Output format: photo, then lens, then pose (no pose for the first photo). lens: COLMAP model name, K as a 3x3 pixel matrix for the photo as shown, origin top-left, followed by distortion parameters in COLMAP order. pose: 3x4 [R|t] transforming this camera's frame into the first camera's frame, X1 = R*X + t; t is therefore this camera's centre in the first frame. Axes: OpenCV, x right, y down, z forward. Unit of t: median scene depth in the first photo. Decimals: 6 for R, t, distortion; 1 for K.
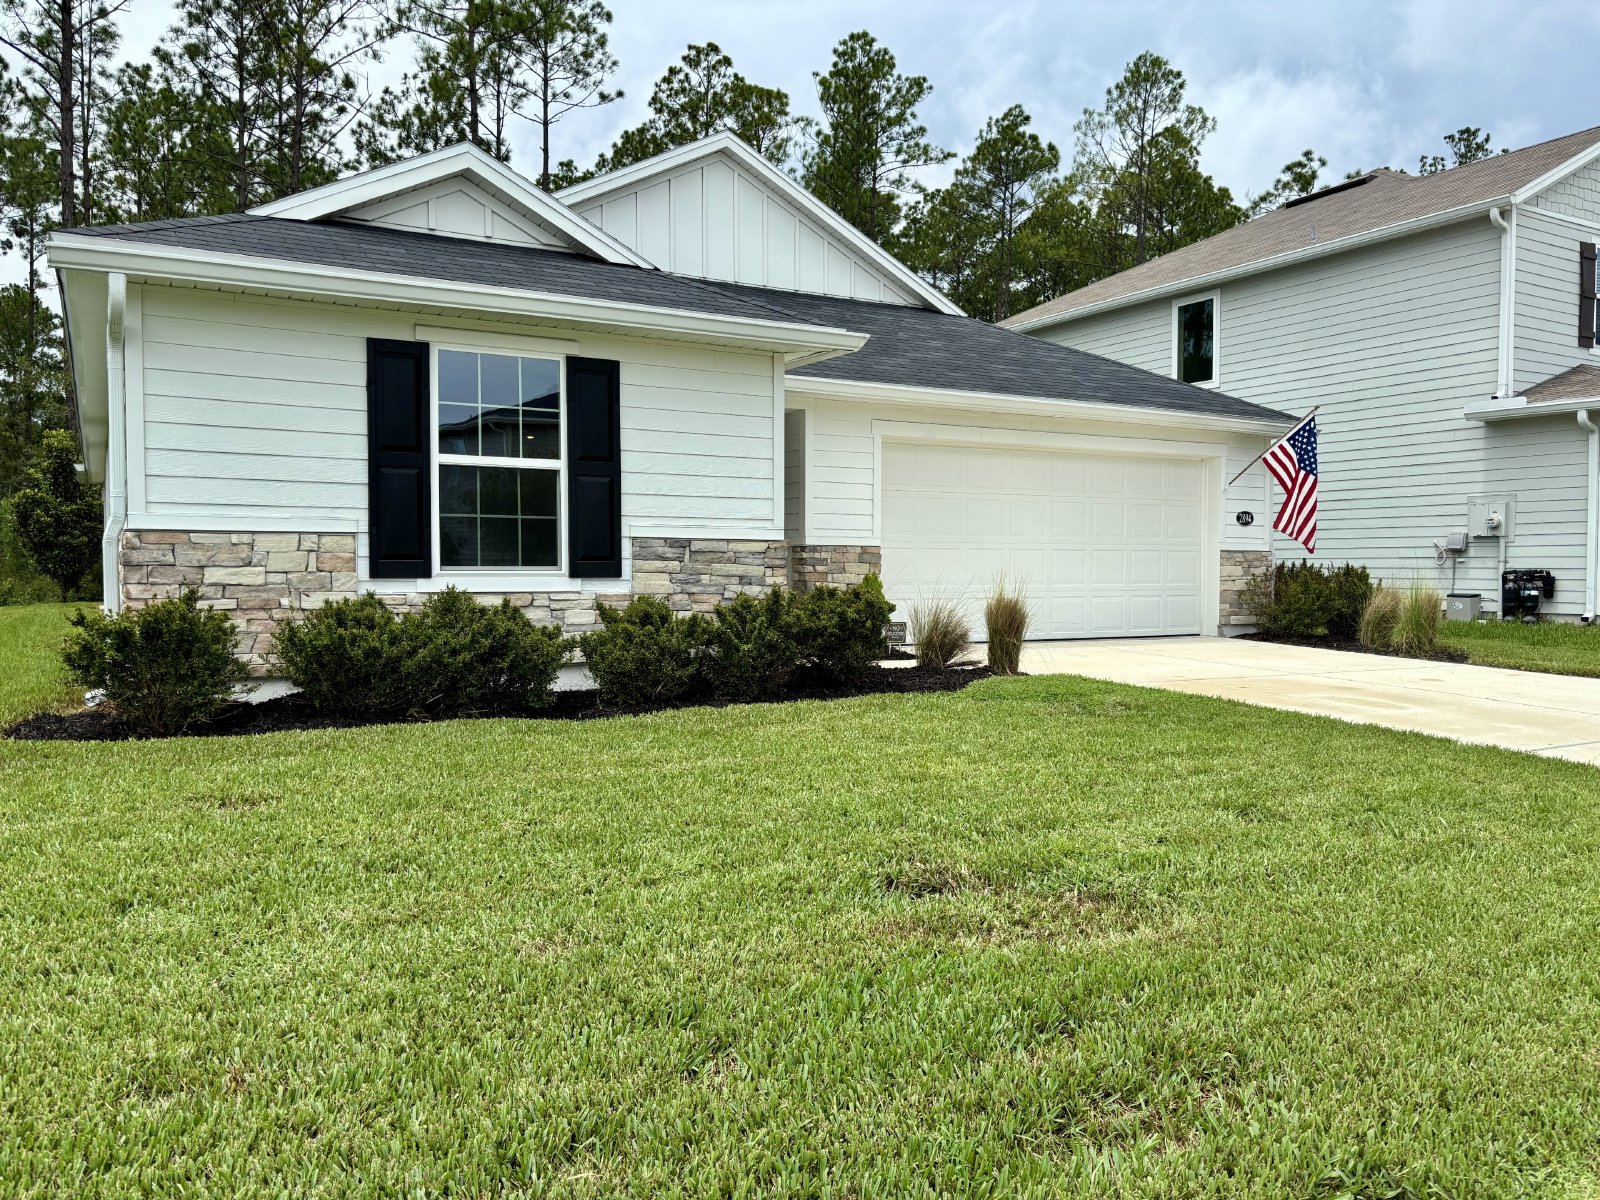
lens RADIAL K [[1209.6, 0, 799.9], [0, 1209.6, 606.2], [0, 0, 1]] dist [-0.001060, -0.000771]
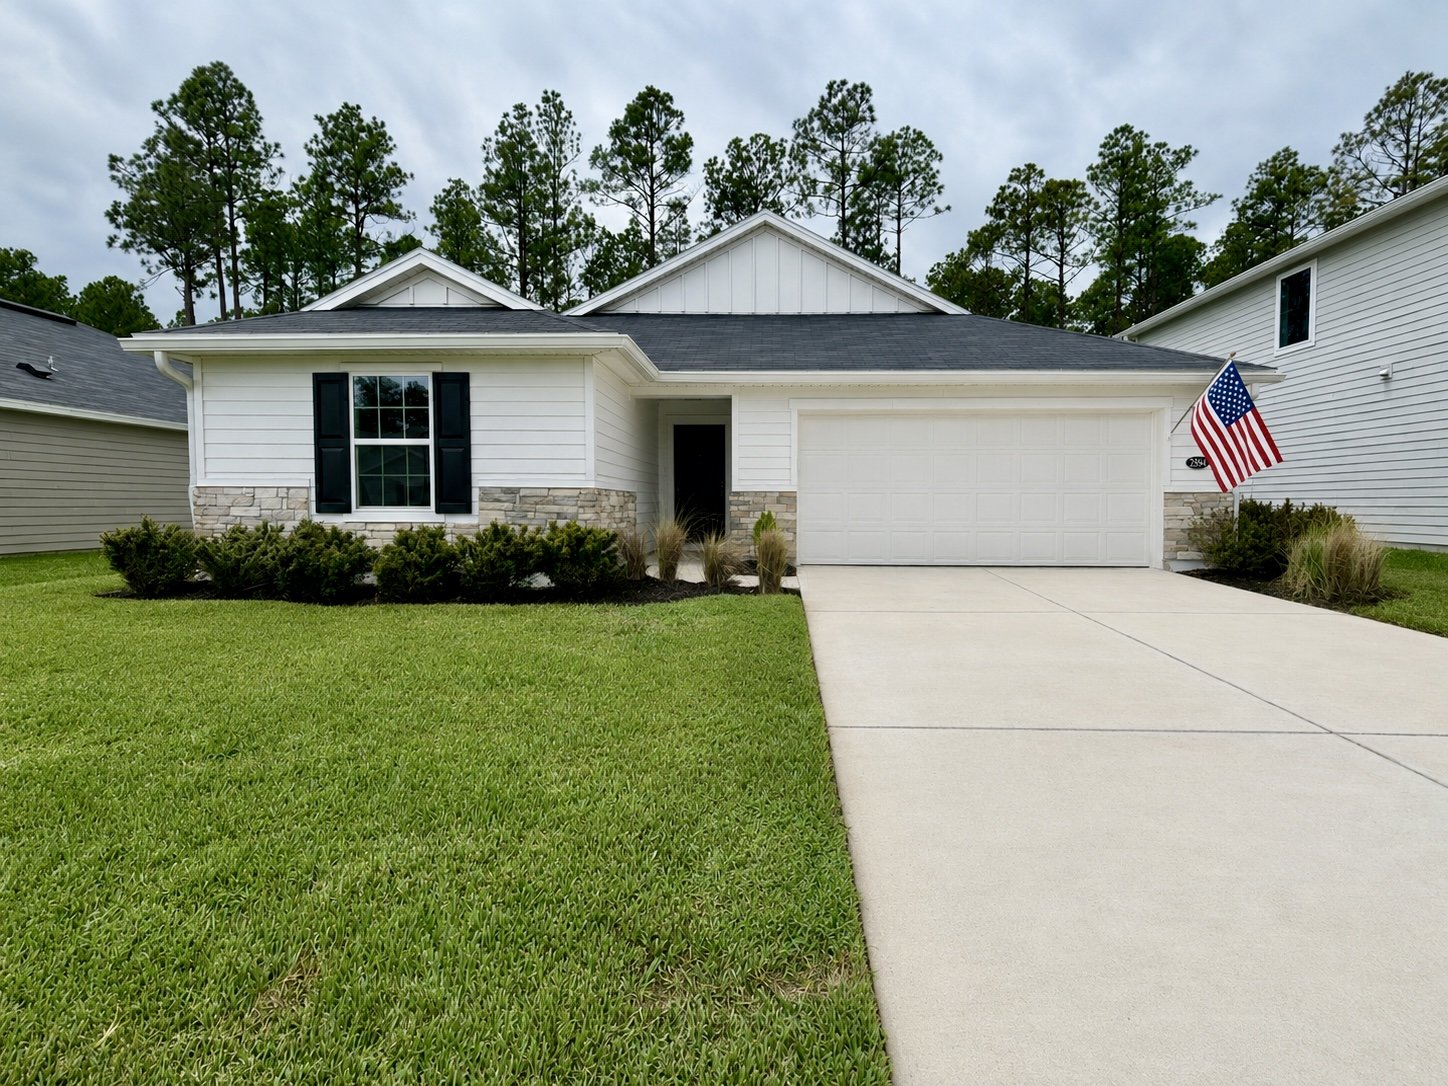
lens RADIAL K [[703.3, 0, 729.3], [0, 703.3, 532.6], [0, 0, 1]] dist [-0.000781, -0.000172]
pose [[0.847881, 0.020751, -0.529780, 0.599624], [-0.018127, 0.999784, 0.010150, -0.014627], [0.529876, 0.000997, 0.848074, 0.416747]]
